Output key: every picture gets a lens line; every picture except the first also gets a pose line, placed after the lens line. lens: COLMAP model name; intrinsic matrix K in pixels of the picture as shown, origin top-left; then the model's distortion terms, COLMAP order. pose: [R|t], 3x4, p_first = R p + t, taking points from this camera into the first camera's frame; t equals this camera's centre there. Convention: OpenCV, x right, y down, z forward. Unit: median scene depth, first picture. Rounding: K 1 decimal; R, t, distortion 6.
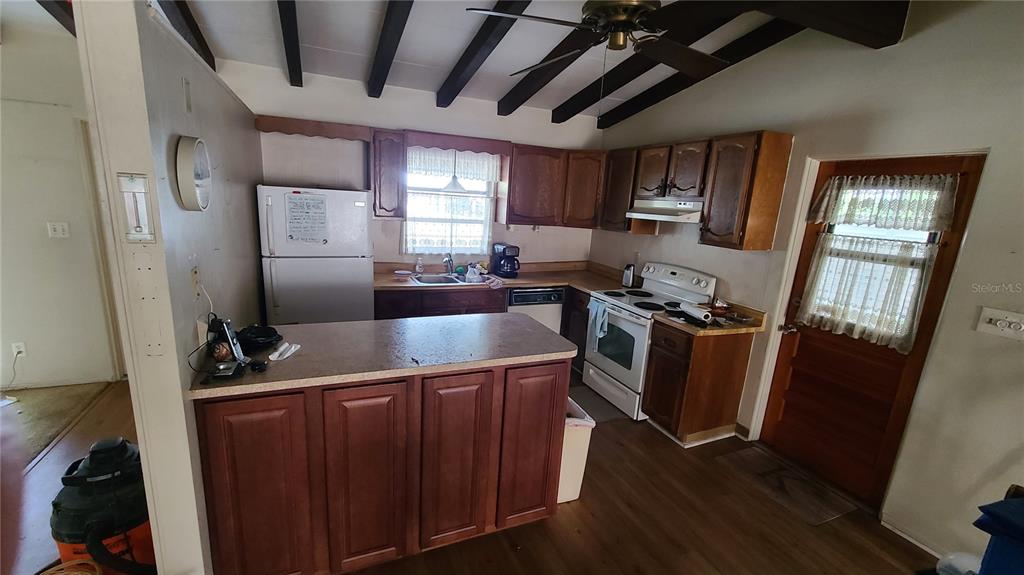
lens RADIAL K [[412.4, 0, 512.0], [0, 412.4, 287.5], [0, 0, 1]] dist [0.000711, 0.000099]
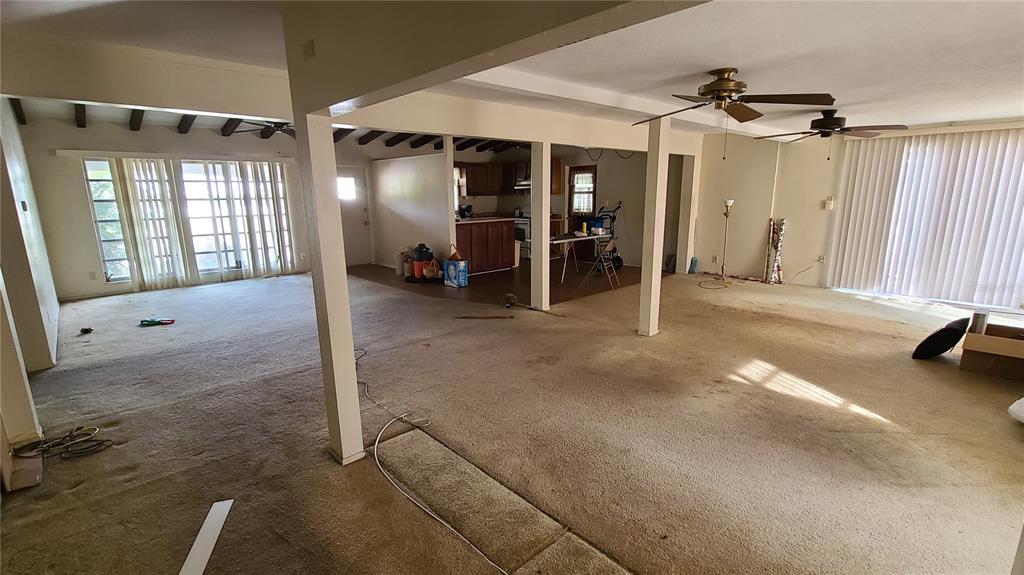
lens RADIAL K [[449.9, 0, 504.3], [0, 449.9, 288.1], [0, 0, 1]] dist [0.000782, 0.000046]
pose [[0.939494, -0.142556, 0.311495, -0.749494], [0.141338, 0.989604, 0.026608, 0.363302], [-0.312050, 0.019028, 0.949875, -1.658537]]
